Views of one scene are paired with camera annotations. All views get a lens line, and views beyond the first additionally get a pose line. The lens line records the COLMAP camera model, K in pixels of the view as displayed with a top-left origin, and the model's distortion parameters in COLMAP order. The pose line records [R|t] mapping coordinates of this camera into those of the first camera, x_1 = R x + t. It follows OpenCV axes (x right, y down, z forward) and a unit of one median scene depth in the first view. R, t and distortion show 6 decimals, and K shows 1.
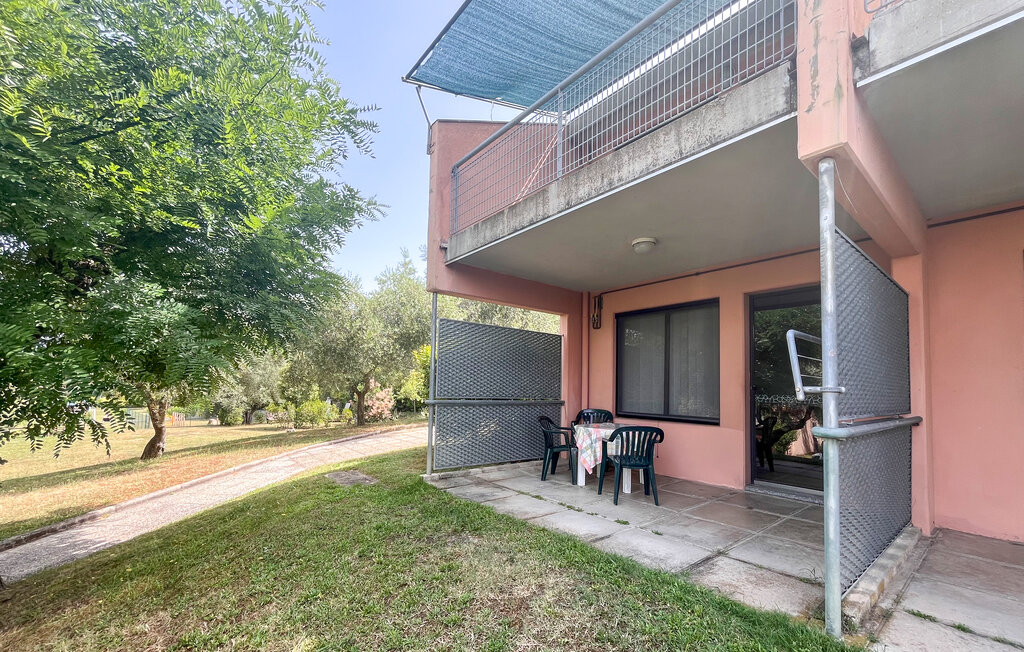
lens RADIAL K [[416.1, 0, 514.0], [0, 416.1, 372.2], [0, 0, 1]] dist [-0.001253, -0.000180]
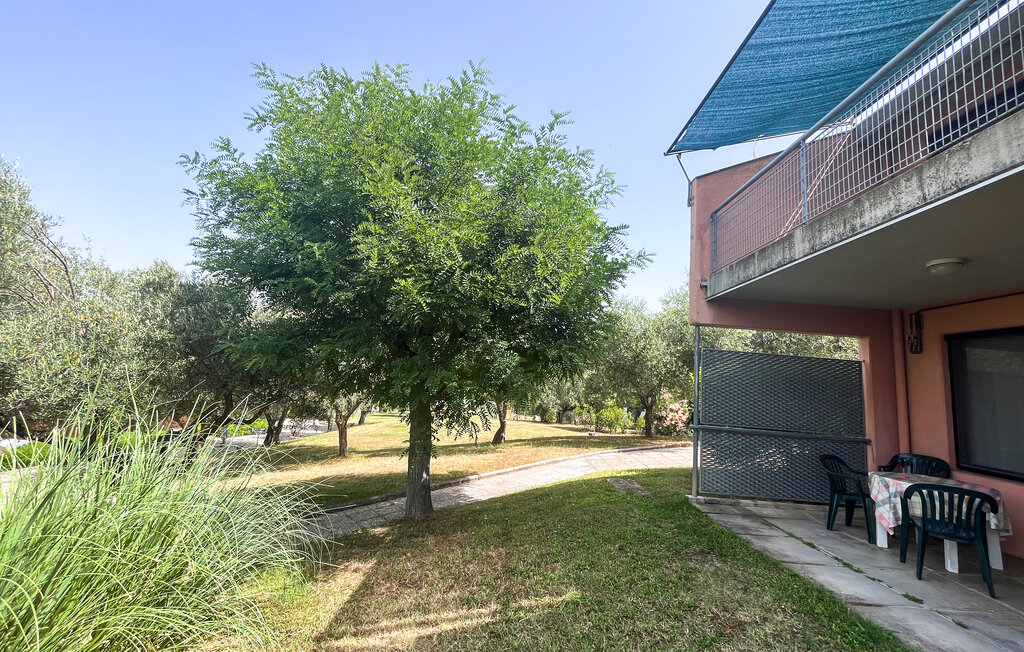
lens RADIAL K [[420.5, 0, 512.0], [0, 420.5, 326.0], [0, 0, 1]] dist [-0.000544, -0.000270]
pose [[0.772439, -0.049207, -0.633179, 0.140597], [-0.031136, 0.992861, -0.115143, -0.049059], [0.634325, 0.108656, 0.765393, -0.169854]]
